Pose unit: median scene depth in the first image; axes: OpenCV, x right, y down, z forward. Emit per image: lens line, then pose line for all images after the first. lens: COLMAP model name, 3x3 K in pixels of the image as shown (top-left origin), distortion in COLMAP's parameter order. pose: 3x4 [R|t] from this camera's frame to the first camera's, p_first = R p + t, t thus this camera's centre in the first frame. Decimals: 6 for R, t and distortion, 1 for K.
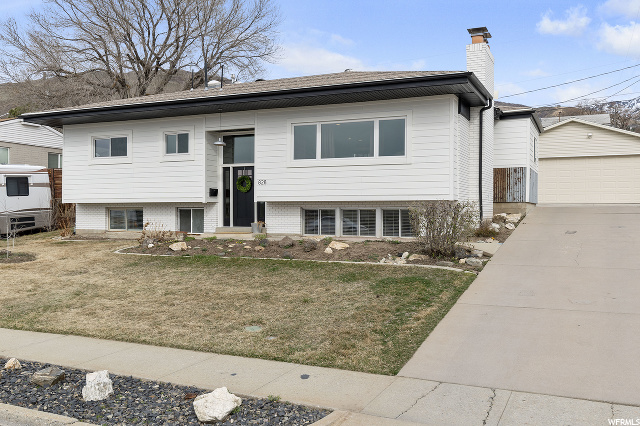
lens RADIAL K [[571.4, 0, 320.7], [0, 571.4, 212.1], [0, 0, 1]] dist [-0.006647, 0.024787]
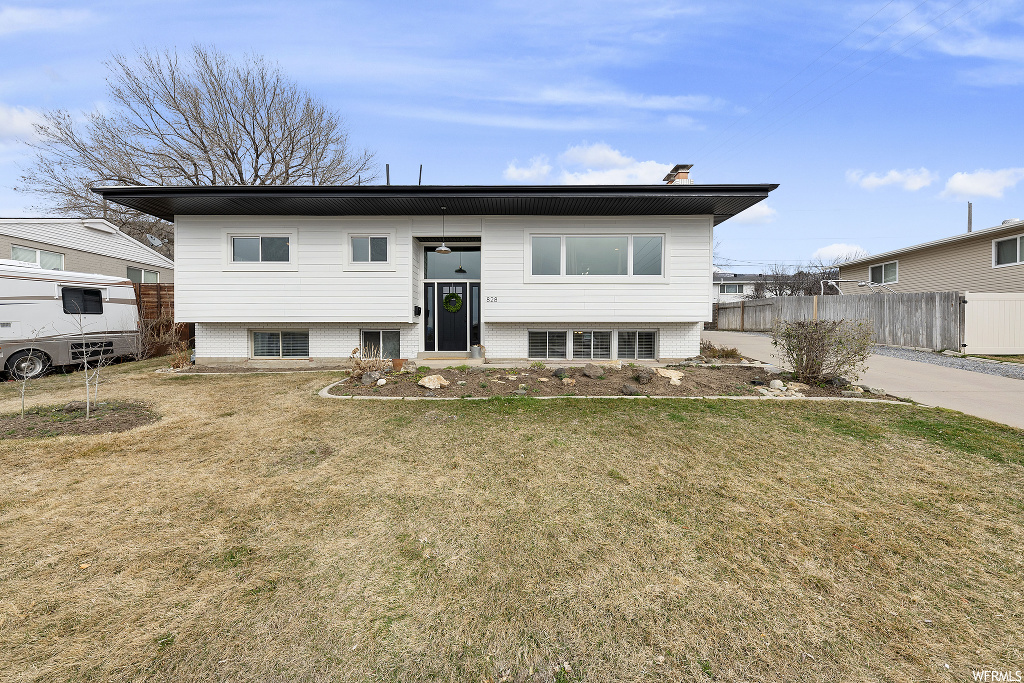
lens RADIAL K [[356.2, 0, 513.9], [0, 356.2, 343.2], [0, 0, 1]] dist [-0.002087, -0.000945]
pose [[0.912555, -0.008131, 0.408874, -0.268551], [0.001422, 0.999859, 0.016711, 0.004216], [-0.408952, -0.014668, 0.912438, 0.450342]]
